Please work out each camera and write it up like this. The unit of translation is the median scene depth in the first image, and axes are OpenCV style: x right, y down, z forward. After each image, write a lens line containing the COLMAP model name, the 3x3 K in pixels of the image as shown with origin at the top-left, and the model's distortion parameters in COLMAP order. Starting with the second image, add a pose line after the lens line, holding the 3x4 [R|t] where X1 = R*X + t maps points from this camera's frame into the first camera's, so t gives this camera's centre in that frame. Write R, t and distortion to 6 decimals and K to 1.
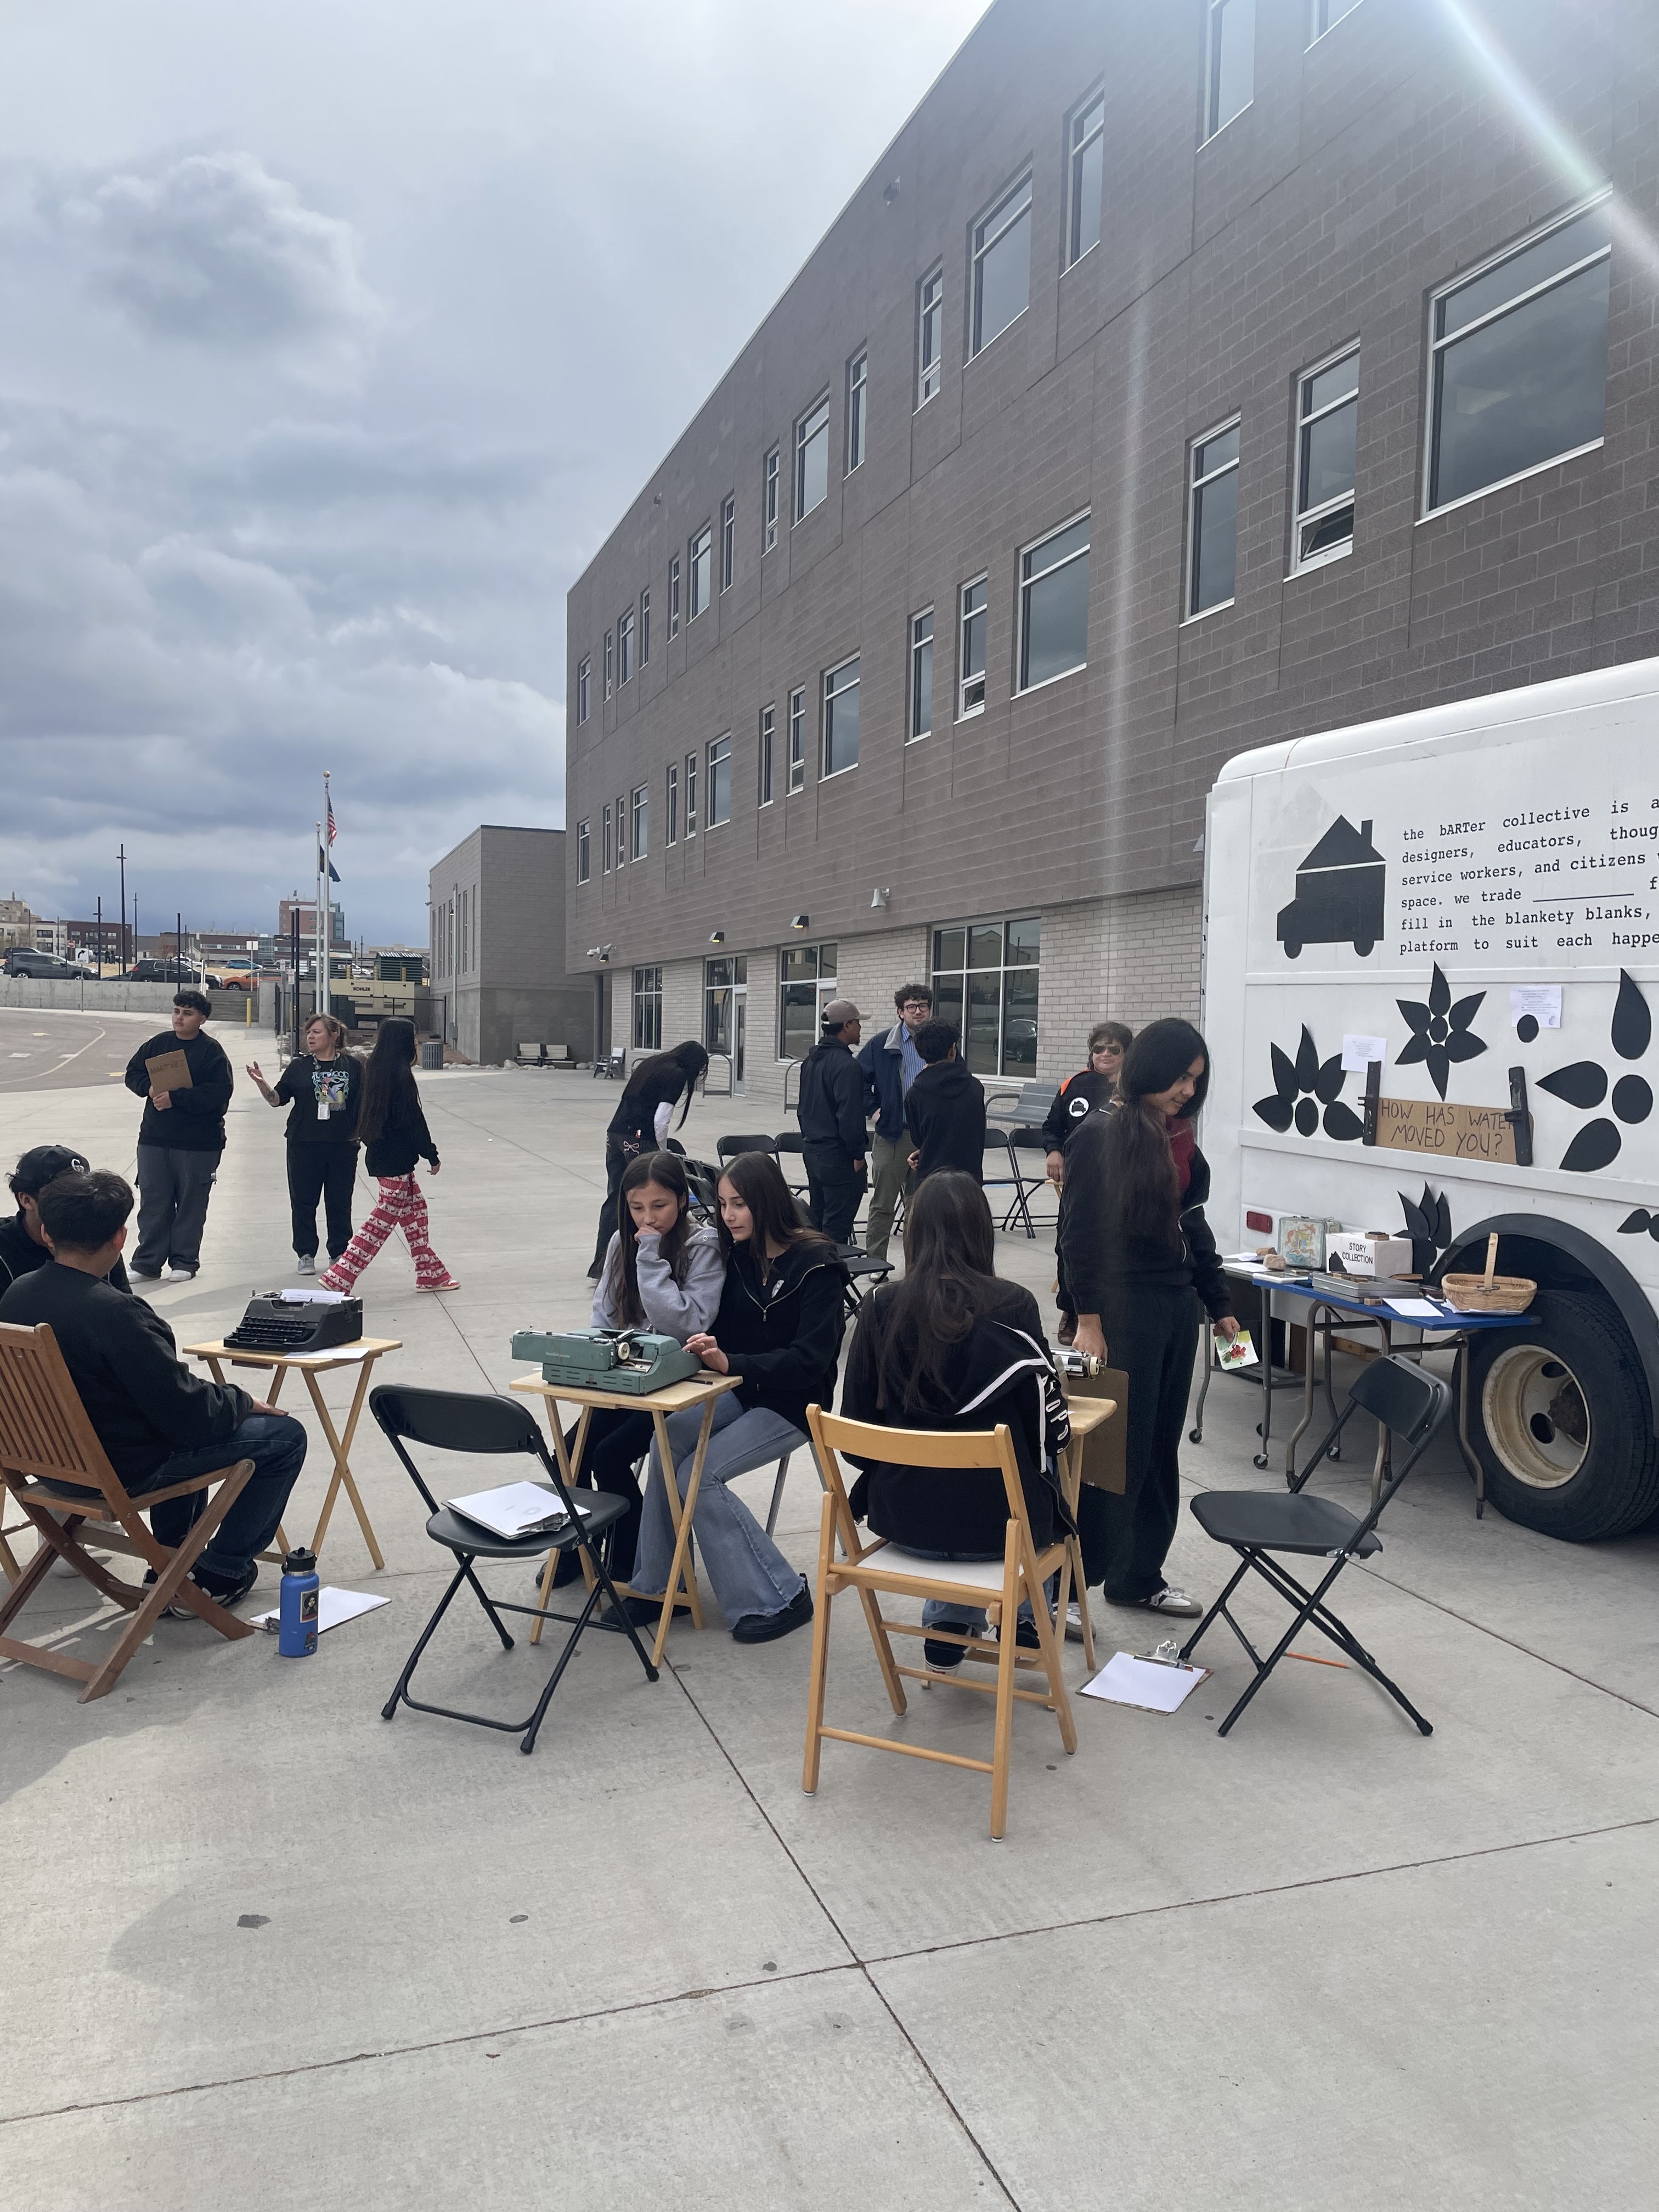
lens RADIAL K [[1669.4, 0, 820.4], [0, 1669.4, 1121.3], [0, 0, 1]] dist [0.087269, -0.118970]
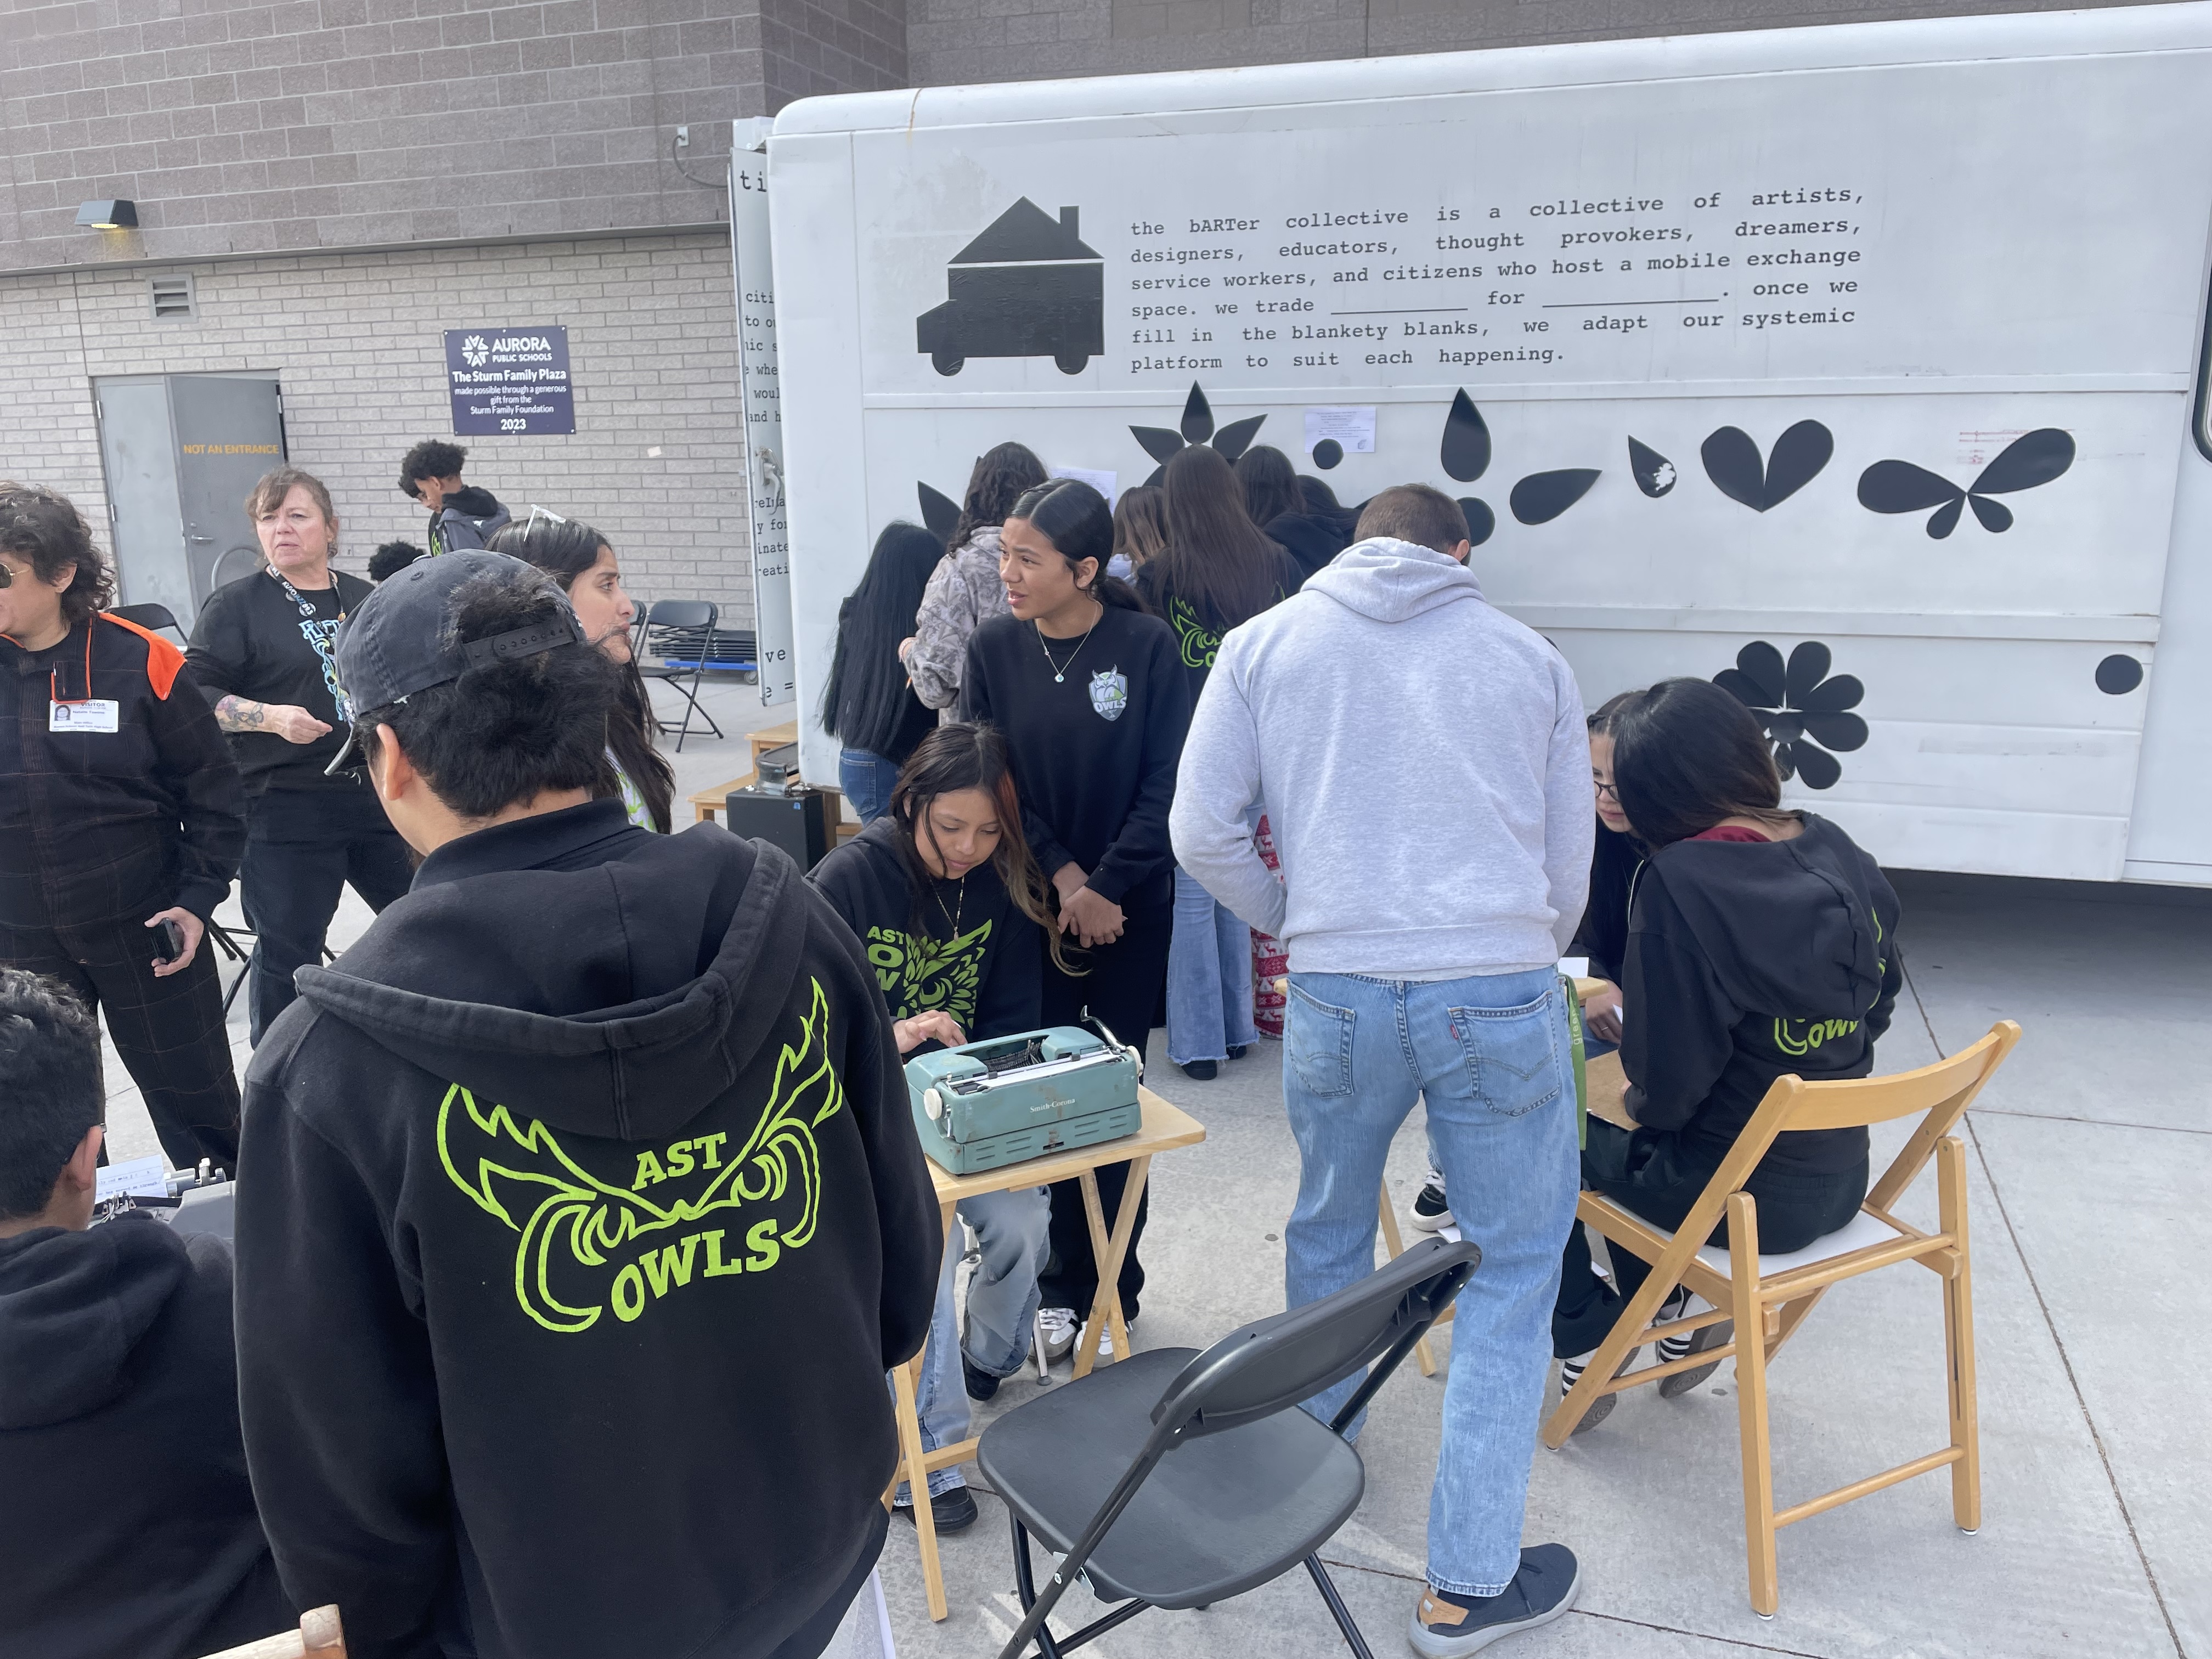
lens RADIAL K [[1669.4, 0, 1082.6], [0, 1669.4, 812.3], [0, 0, 1]] dist [0.087269, -0.118970]
pose [[0.610723, -0.194848, 0.767497, -0.397204], [0.073328, 0.979004, 0.190195, -0.044097], [-0.788441, -0.059877, 0.612189, 0.484968]]
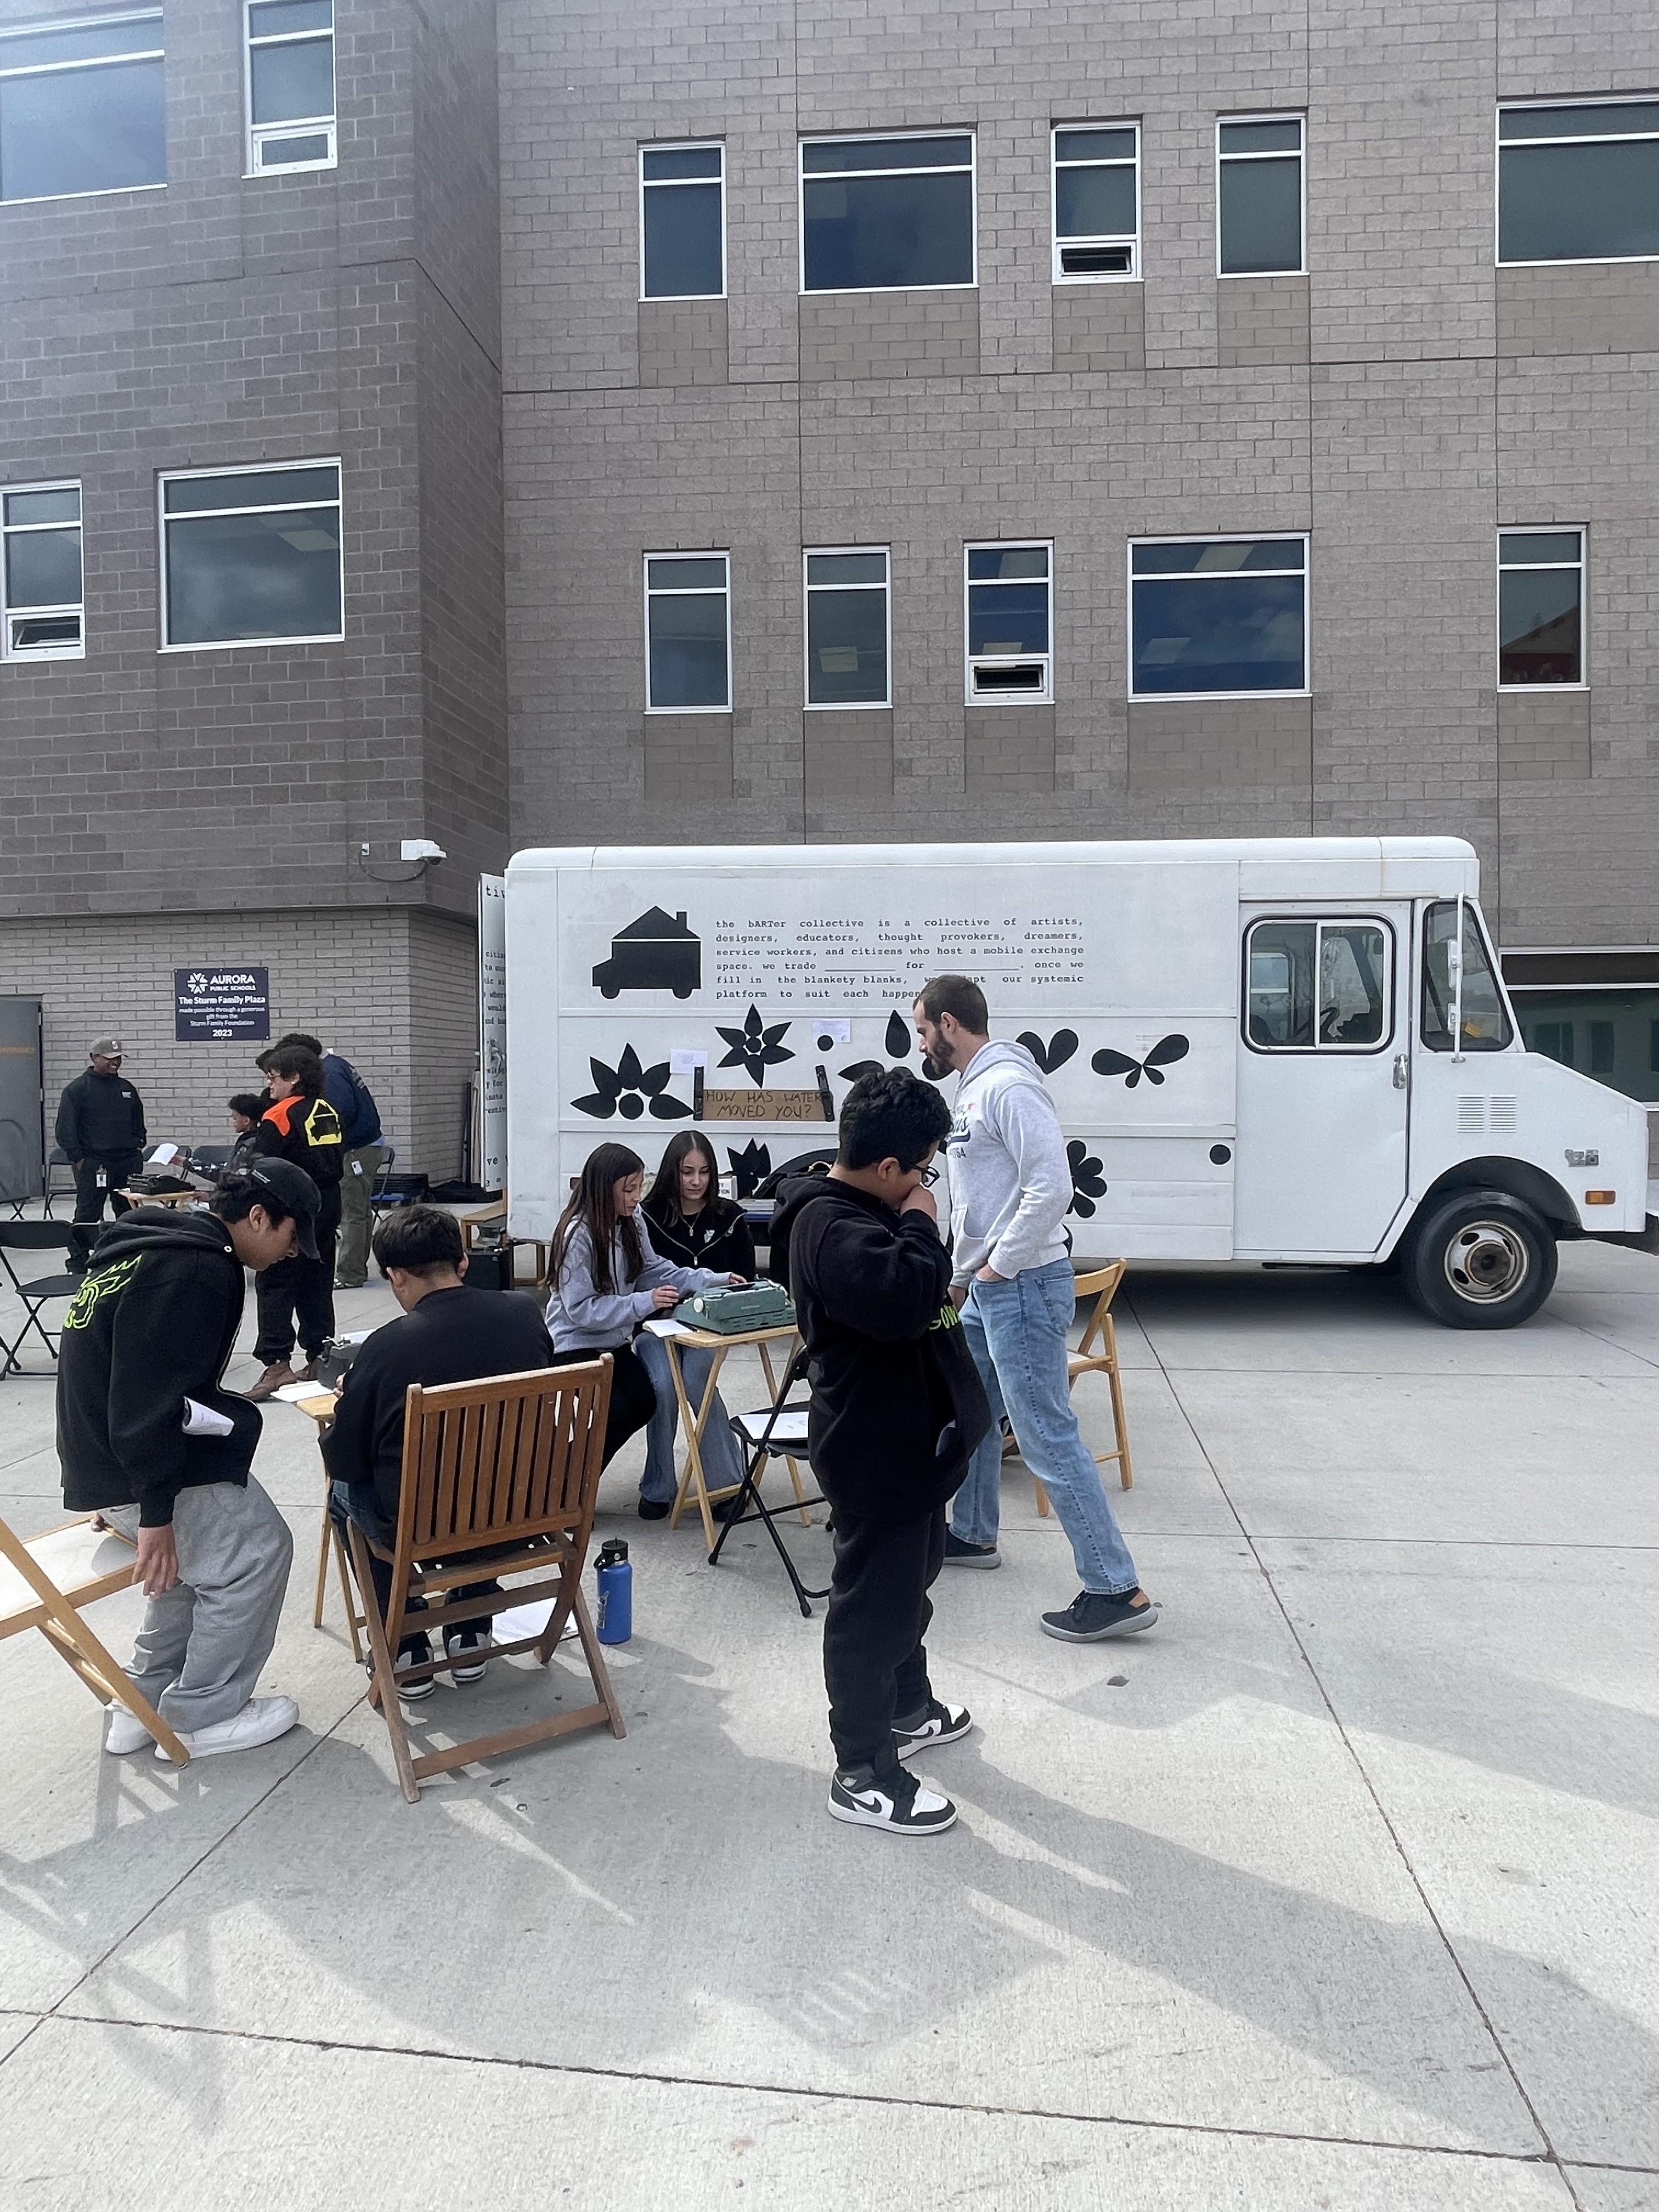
lens RADIAL K [[1293.3, 0, 828.5], [0, 1293.3, 1093.2], [0, 0, 1]] dist [0.004644, -0.013752]
pose [[0.440979, -0.044562, 0.896411, -0.726349], [0.069690, 0.997451, 0.015302, -0.021954], [-0.894808, 0.055723, 0.442960, 0.380362]]
